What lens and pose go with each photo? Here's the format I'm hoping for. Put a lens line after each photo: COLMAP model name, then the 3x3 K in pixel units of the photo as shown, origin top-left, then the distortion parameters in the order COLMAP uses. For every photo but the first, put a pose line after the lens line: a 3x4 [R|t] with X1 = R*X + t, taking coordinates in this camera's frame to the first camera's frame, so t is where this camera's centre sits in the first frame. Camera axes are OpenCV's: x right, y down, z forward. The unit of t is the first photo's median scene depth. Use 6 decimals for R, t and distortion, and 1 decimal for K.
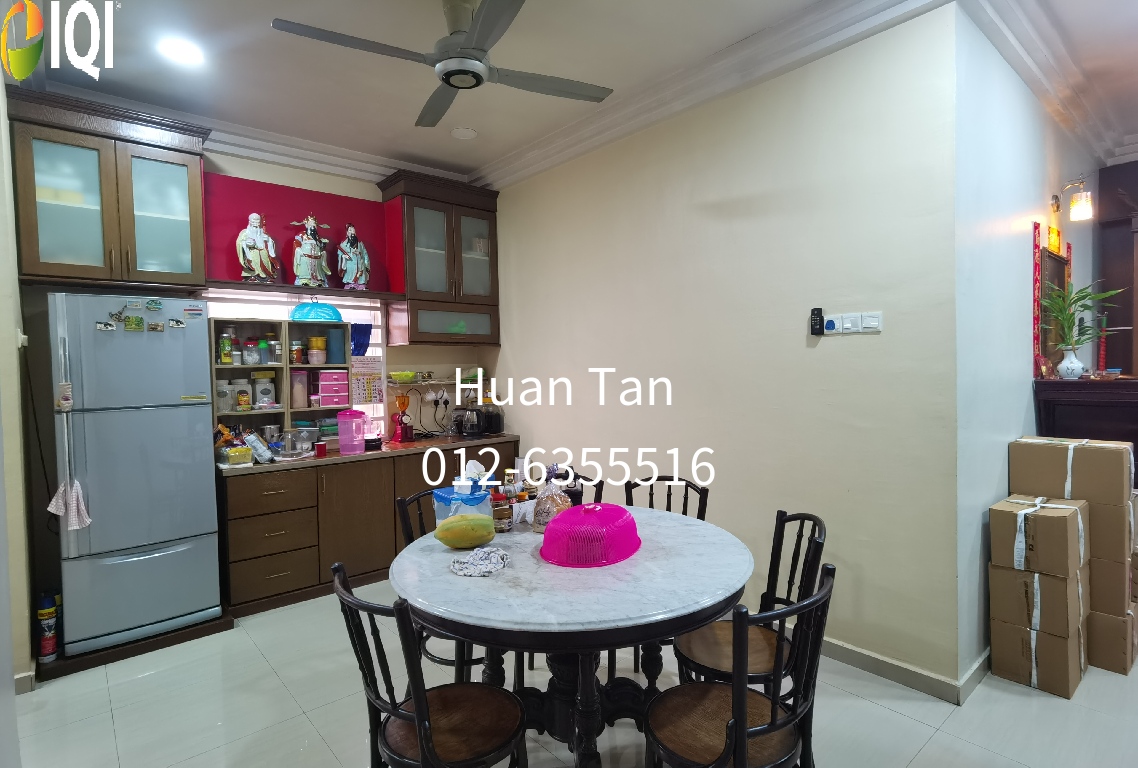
lens RADIAL K [[593.3, 0, 569.0], [0, 593.3, 383.2], [0, 0, 1]] dist [0.011928, -0.009428]
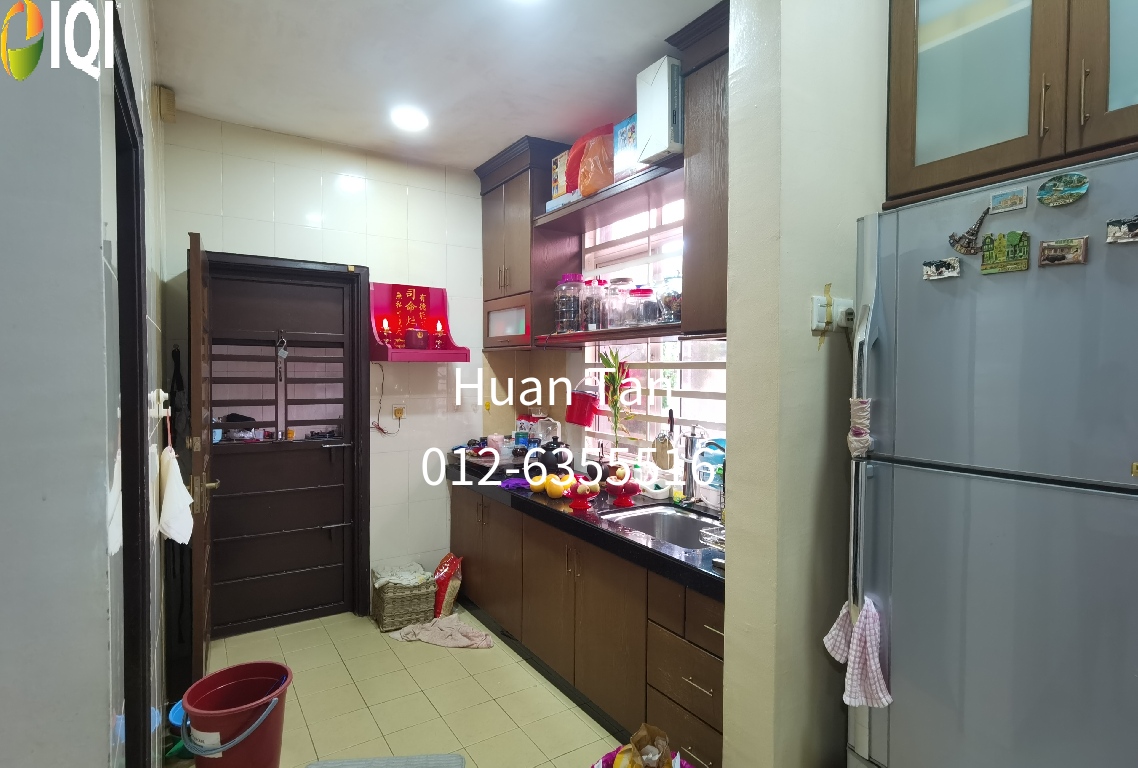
lens RADIAL K [[593.3, 0, 569.9], [0, 593.3, 386.0], [0, 0, 1]] dist [0.011928, -0.009428]
pose [[-0.153676, 0.043572, -0.987160, -0.313894], [-0.032578, 0.998261, 0.049133, -0.025741], [0.987584, 0.039710, -0.151989, 0.796753]]
